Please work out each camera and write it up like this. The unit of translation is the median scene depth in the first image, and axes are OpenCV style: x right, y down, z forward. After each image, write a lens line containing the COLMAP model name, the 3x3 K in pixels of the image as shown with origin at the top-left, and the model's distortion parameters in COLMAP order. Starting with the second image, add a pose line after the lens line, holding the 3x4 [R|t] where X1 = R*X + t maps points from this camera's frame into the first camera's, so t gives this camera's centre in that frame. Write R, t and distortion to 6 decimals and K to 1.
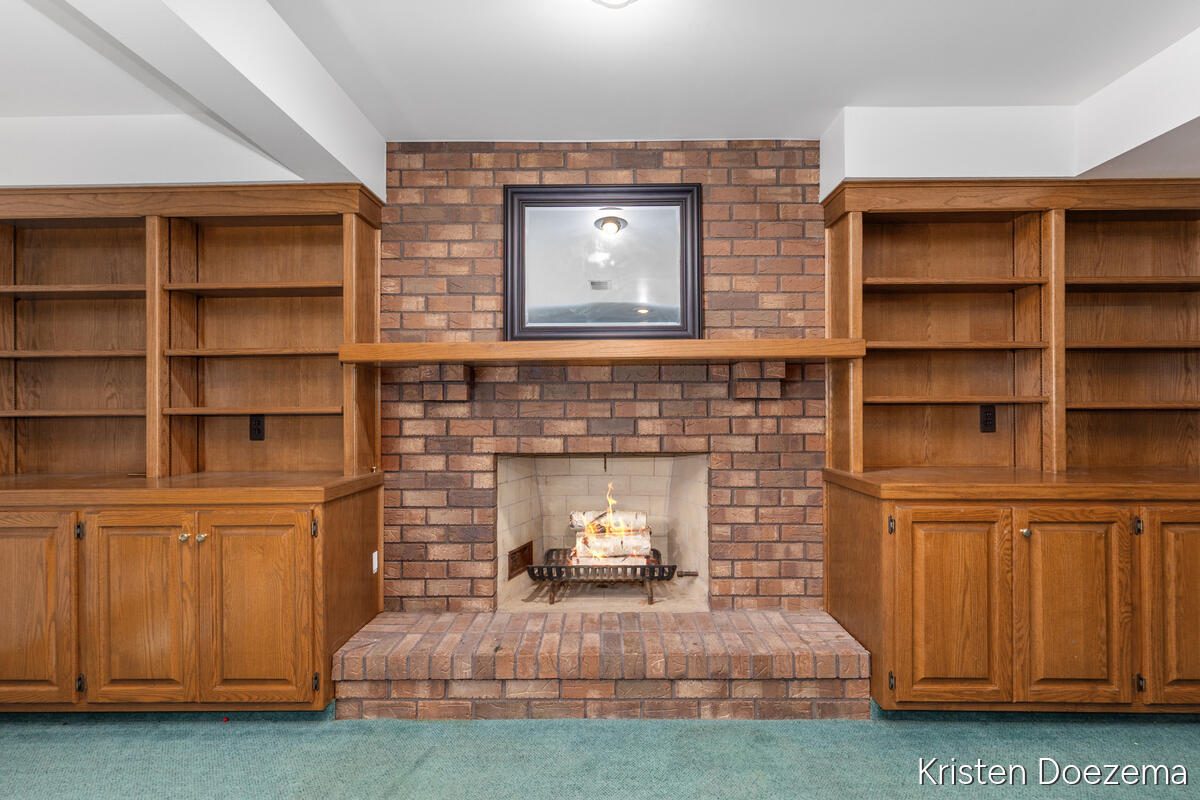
lens RADIAL K [[546.3, 0, 601.8], [0, 546.3, 403.8], [0, 0, 1]] dist [0.003332, -0.000003]
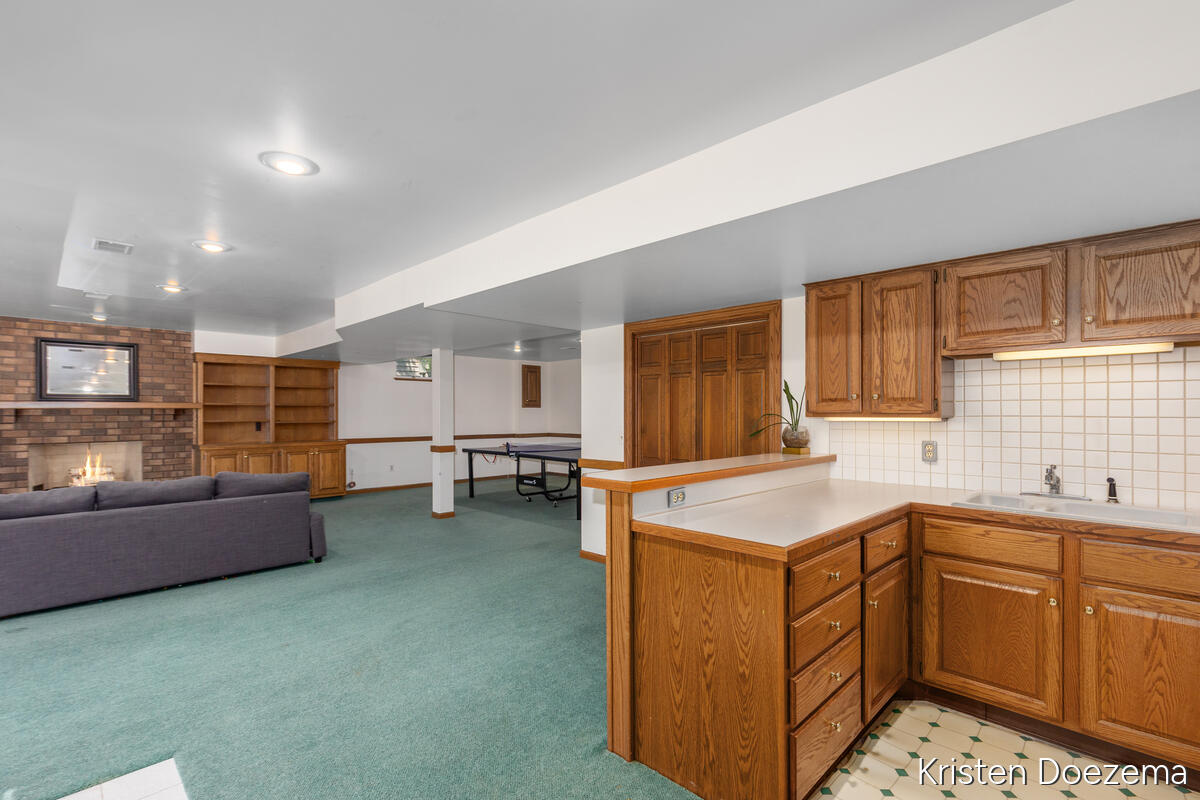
lens RADIAL K [[546.3, 0, 601.1], [0, 546.3, 412.7], [0, 0, 1]] dist [0.003332, -0.000003]
pose [[0.708769, 0.001762, 0.705438, -0.112480], [-0.001761, 0.999998, -0.000730, -0.053999], [-0.705438, -0.000725, 0.708771, -2.617393]]
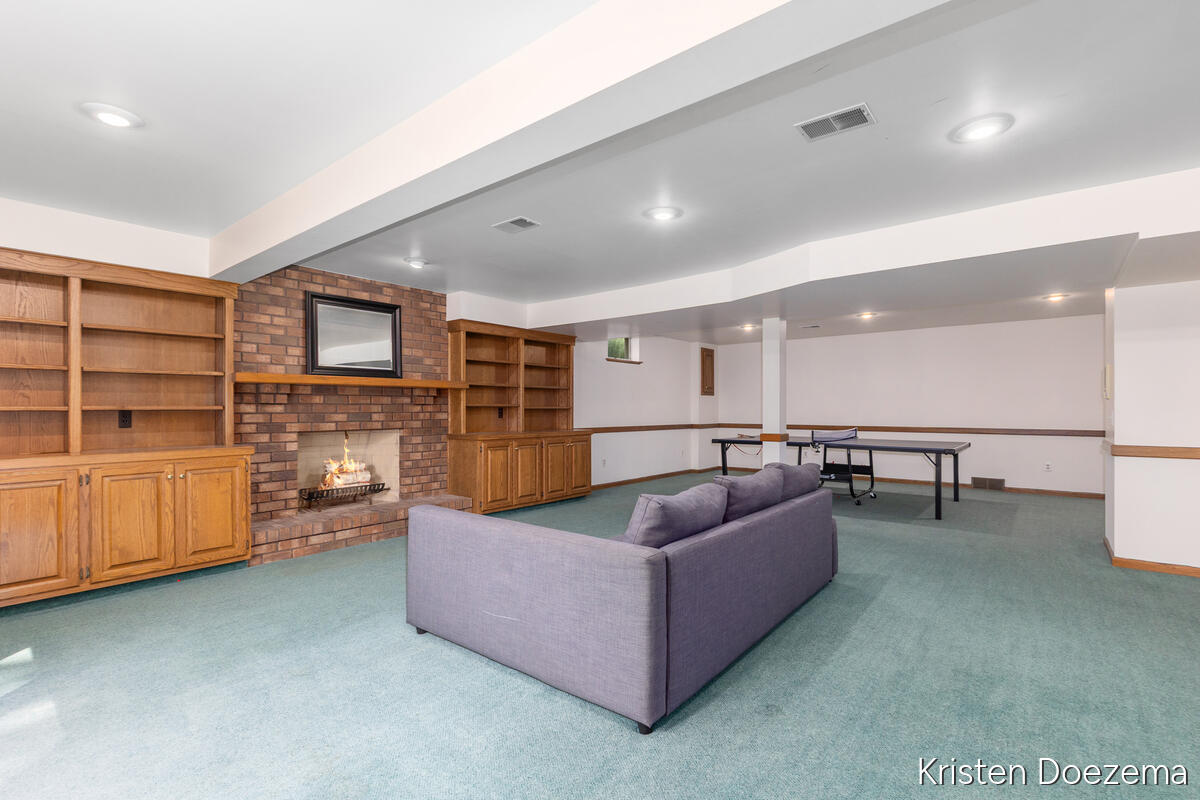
lens RADIAL K [[546.3, 0, 597.7], [0, 546.3, 409.5], [0, 0, 1]] dist [0.003332, -0.000003]
pose [[0.632362, 0.003273, 0.774666, -1.007567], [-0.003106, 0.999994, -0.001689, 0.014635], [-0.774667, -0.001338, 0.632368, -0.990280]]
